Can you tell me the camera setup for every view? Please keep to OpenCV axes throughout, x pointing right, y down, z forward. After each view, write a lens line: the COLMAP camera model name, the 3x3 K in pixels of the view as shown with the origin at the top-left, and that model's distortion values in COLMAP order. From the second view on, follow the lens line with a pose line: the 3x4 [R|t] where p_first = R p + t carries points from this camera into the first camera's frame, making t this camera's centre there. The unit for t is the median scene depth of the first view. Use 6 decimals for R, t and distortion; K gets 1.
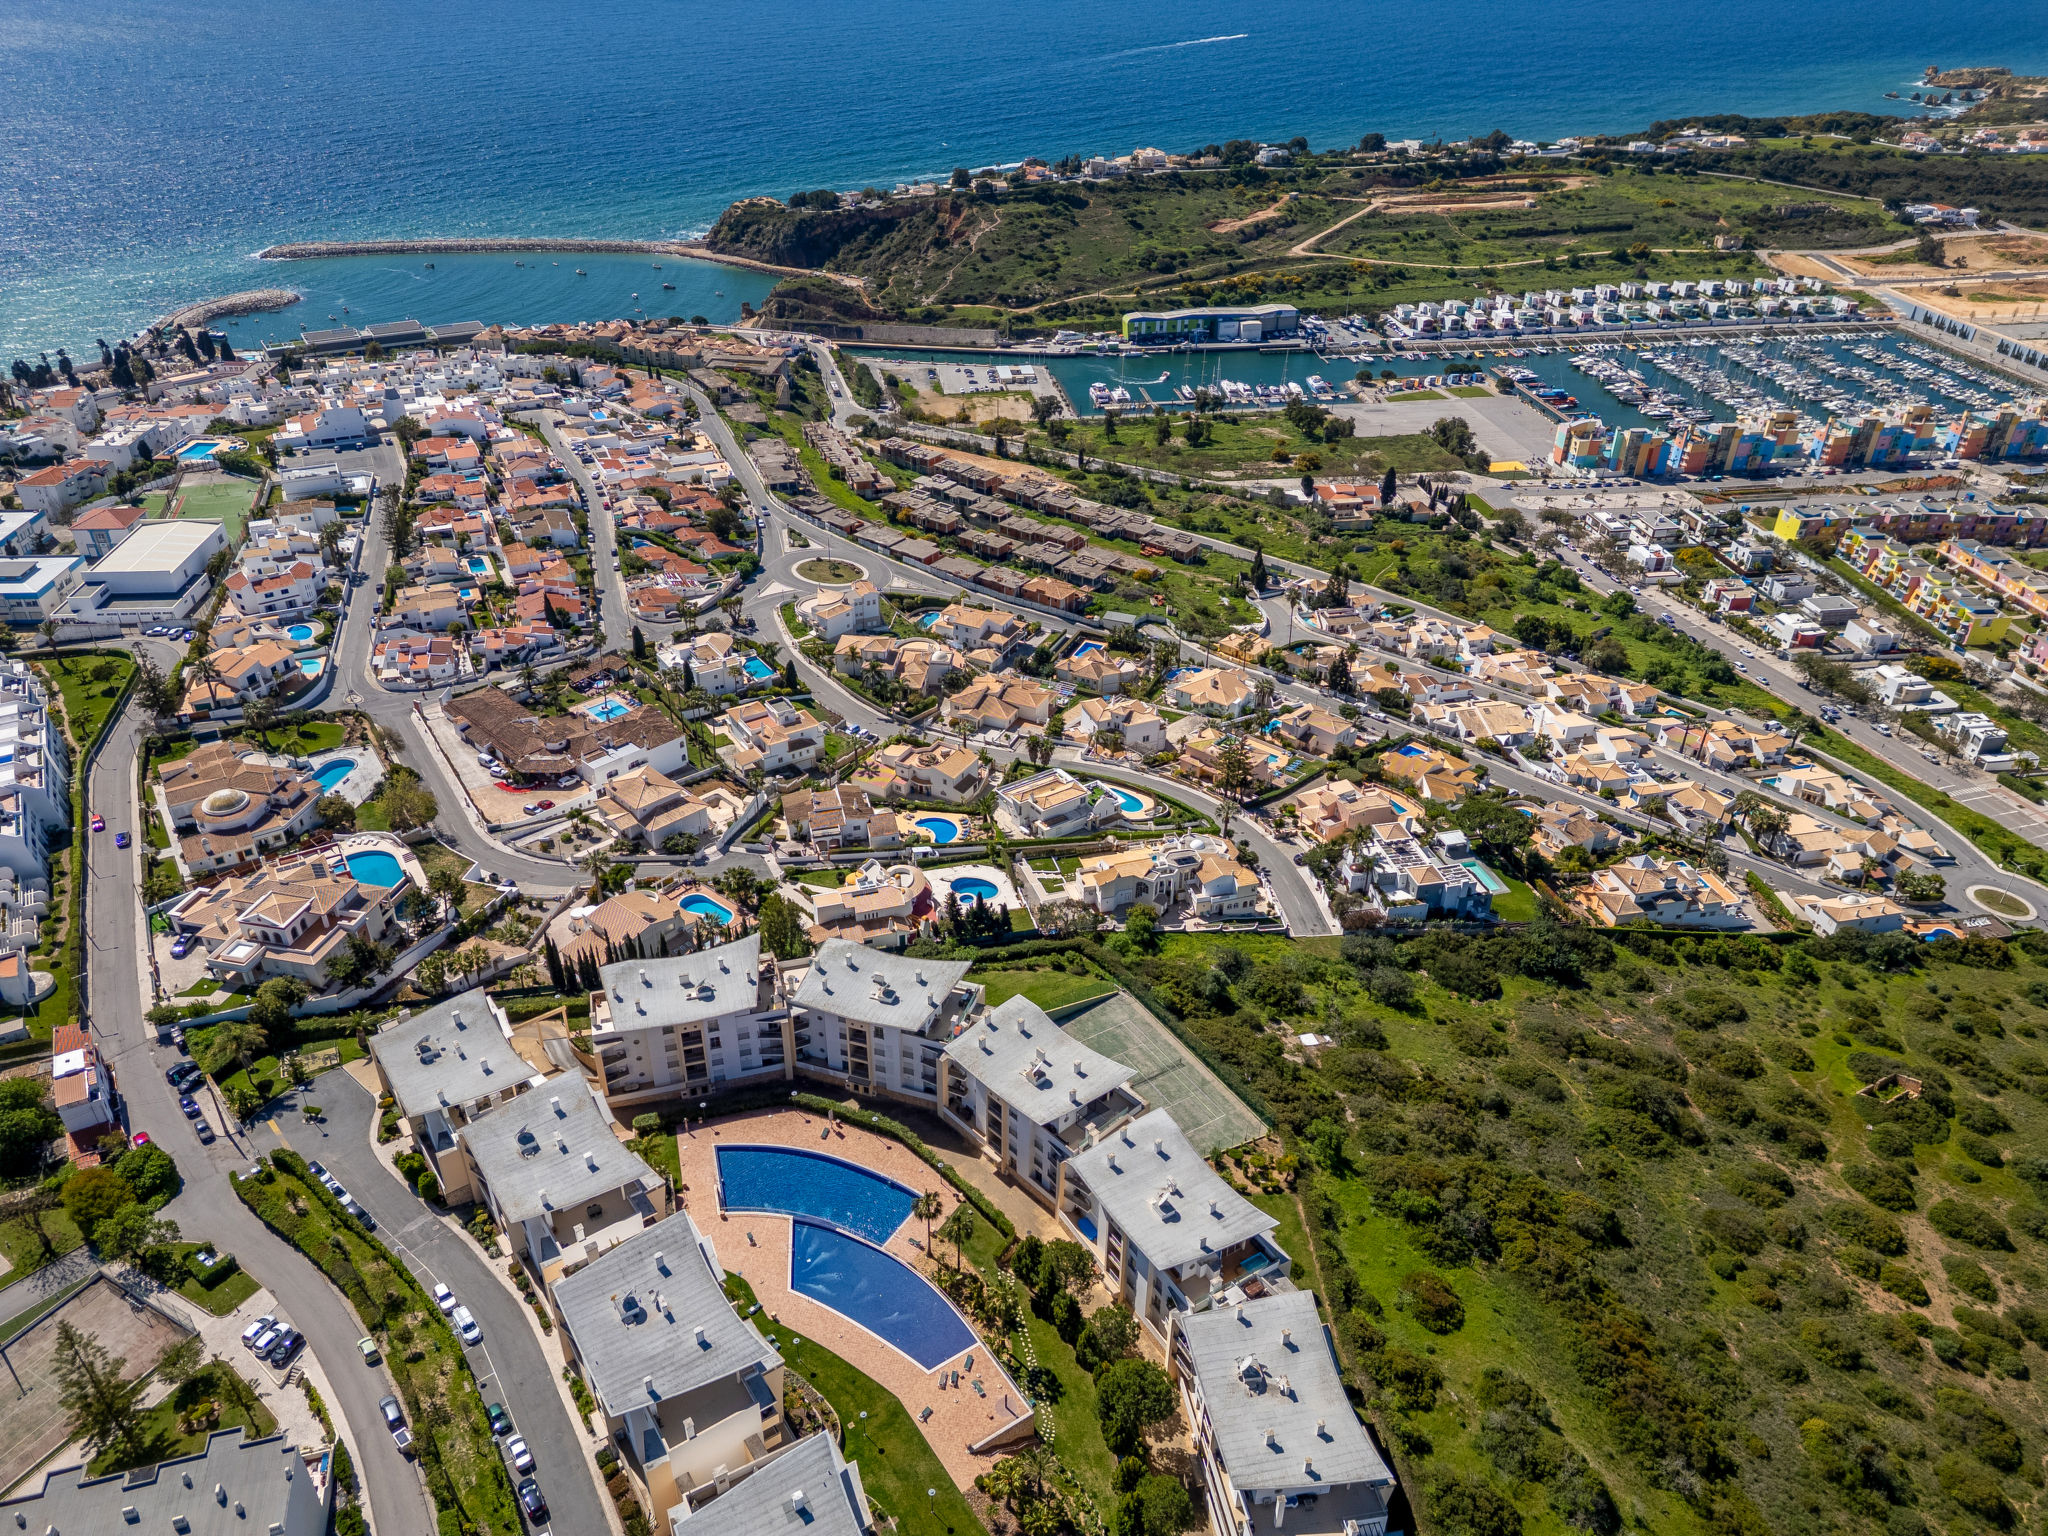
lens RADIAL K [[1403.0, 0, 1024.4], [0, 1403.0, 760.2], [0, 0, 1]] dist [0.077254, -0.078902]
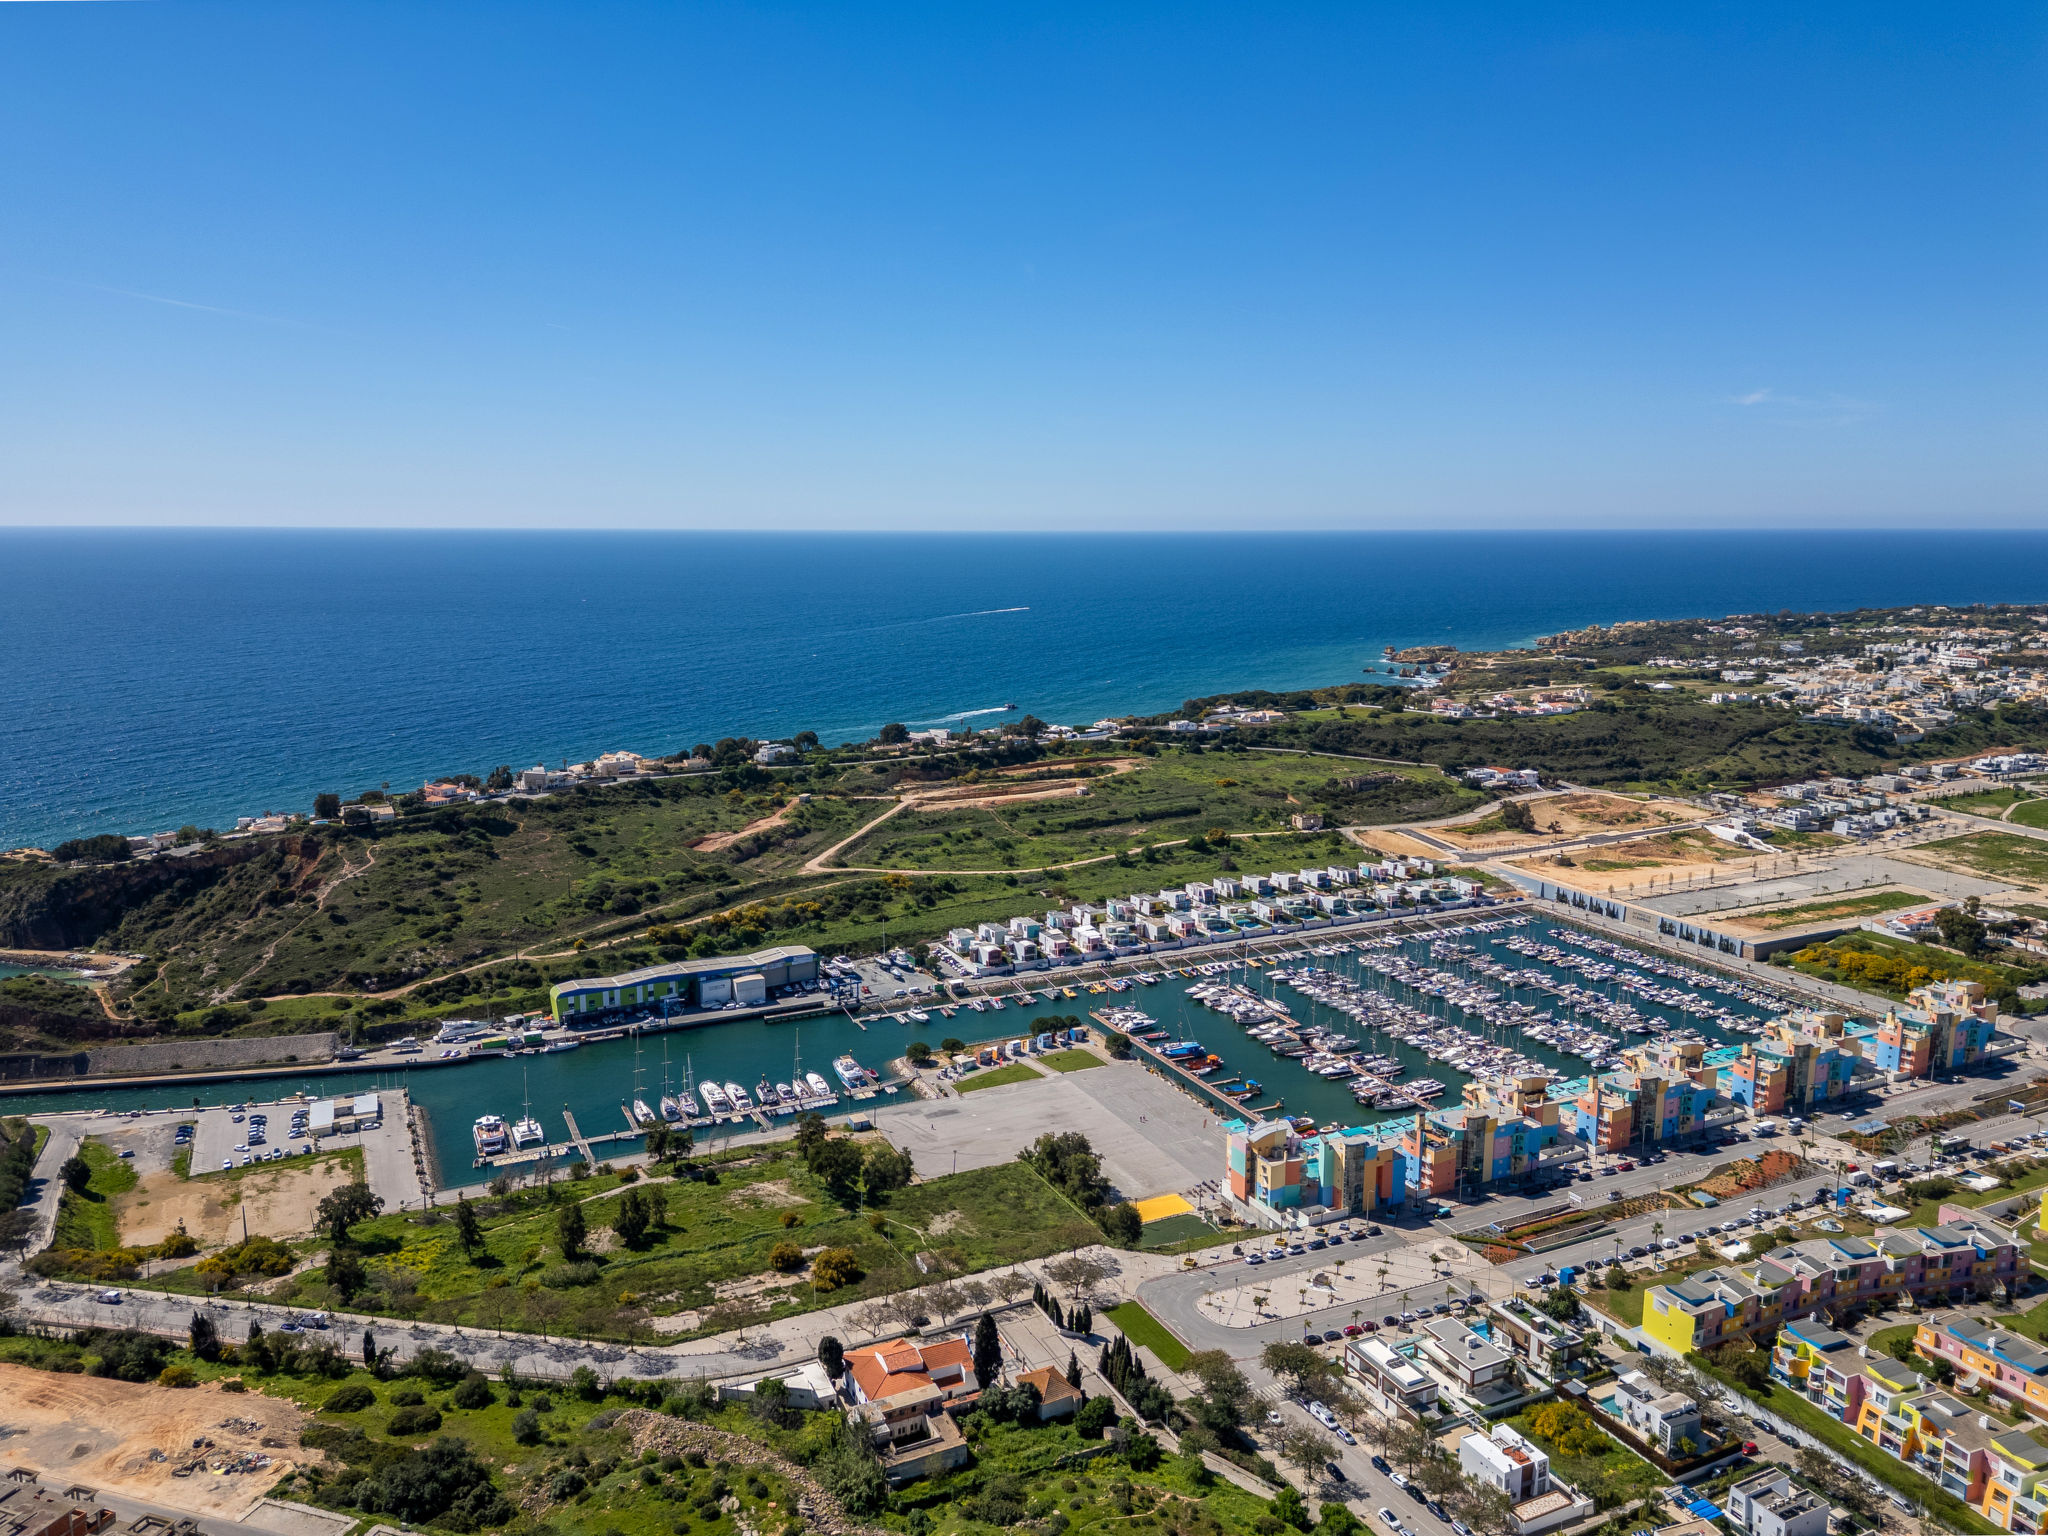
lens RADIAL K [[1403.0, 0, 1024.4], [0, 1403.0, 760.2], [0, 0, 1]] dist [0.077254, -0.078902]
pose [[0.953036, -0.055189, 0.297787, 0.087428], [0.164744, 0.919529, -0.356827, -0.136769], [-0.254131, 0.389127, 0.885436, 0.310205]]
